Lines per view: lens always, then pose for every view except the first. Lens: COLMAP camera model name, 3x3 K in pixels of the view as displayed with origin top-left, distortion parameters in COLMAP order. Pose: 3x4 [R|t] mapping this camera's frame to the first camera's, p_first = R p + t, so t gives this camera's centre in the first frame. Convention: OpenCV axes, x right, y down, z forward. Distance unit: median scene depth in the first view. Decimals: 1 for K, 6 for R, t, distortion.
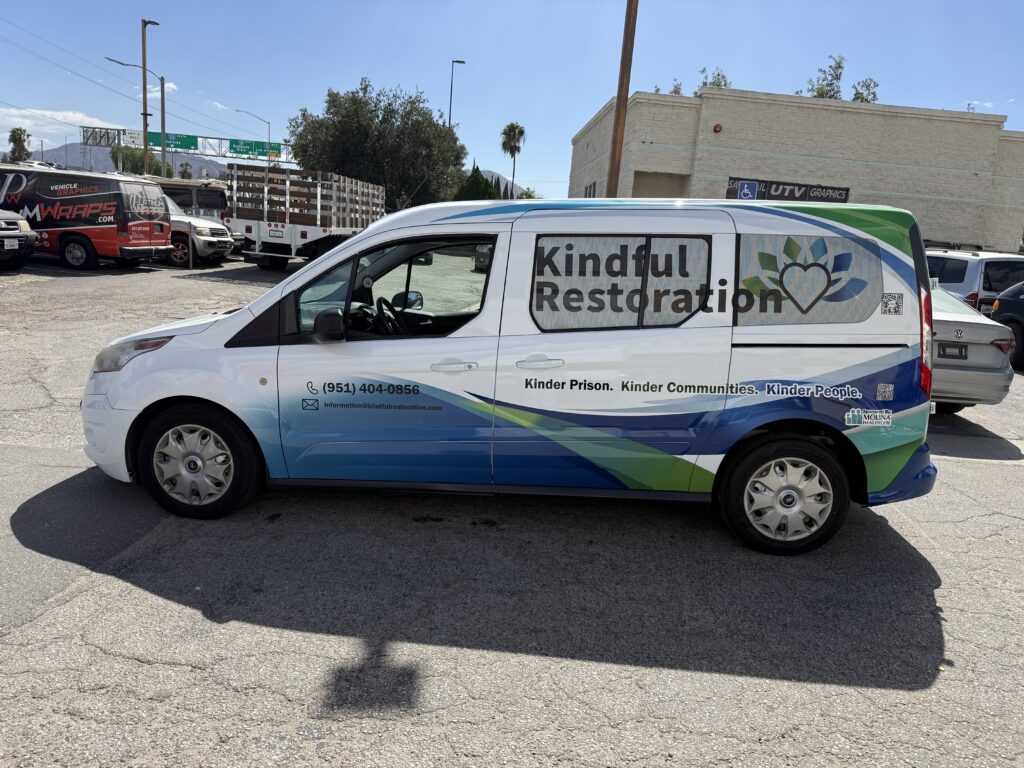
lens RADIAL K [[700.3, 0, 512.0], [0, 700.3, 384.0], [0, 0, 1]] dist [0.084458, -0.137459]
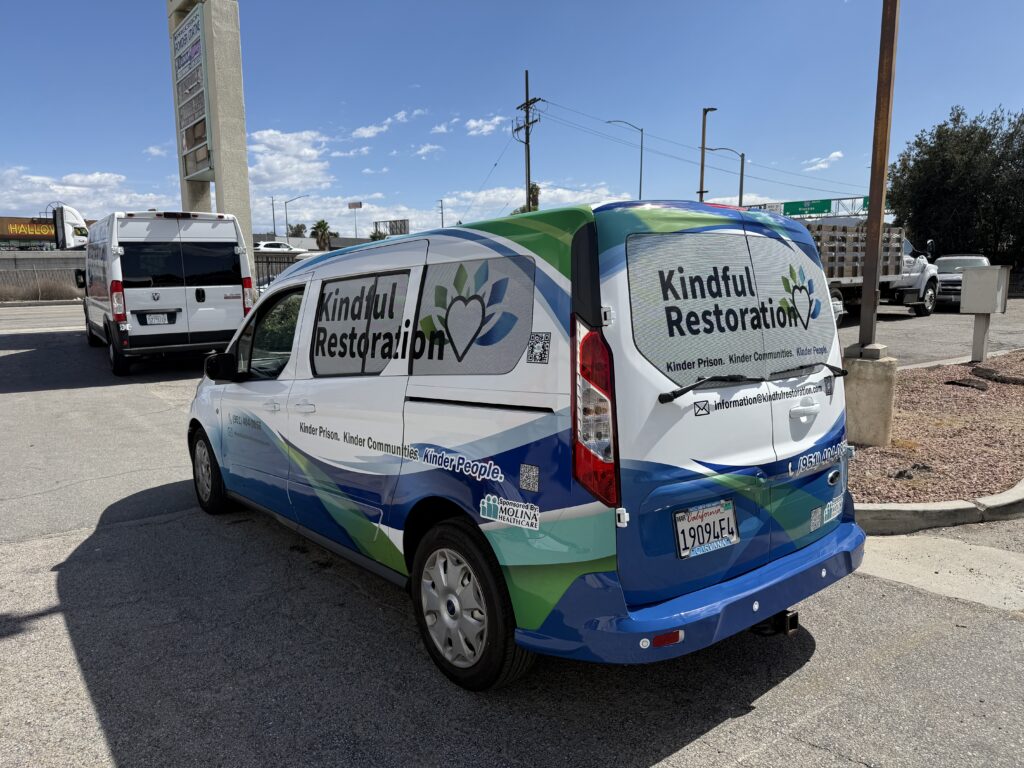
lens RADIAL K [[723.2, 0, 528.2], [0, 723.2, 377.6], [0, 0, 1]] dist [0.029372, -0.038897]
pose [[0.682591, 0.024429, -0.730393, 1.016629], [-0.093605, 0.994131, -0.054229, -0.045601], [0.724781, 0.105384, 0.680871, 0.516006]]
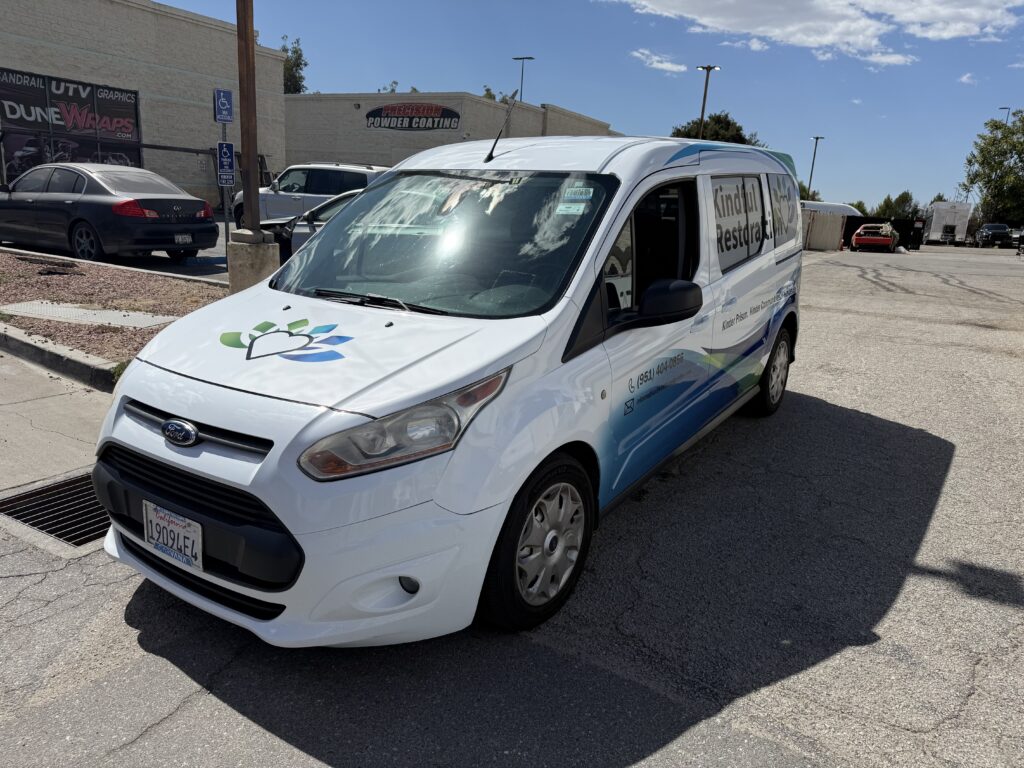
lens RADIAL K [[722.1, 0, 496.9], [0, 722.1, 389.0], [0, 0, 1]] dist [0.025572, -0.038715]
pose [[0.522425, -0.263961, 0.810800, -1.043252], [0.159593, 0.964344, 0.211118, -0.189733], [-0.837617, 0.019105, 0.545924, 0.702197]]
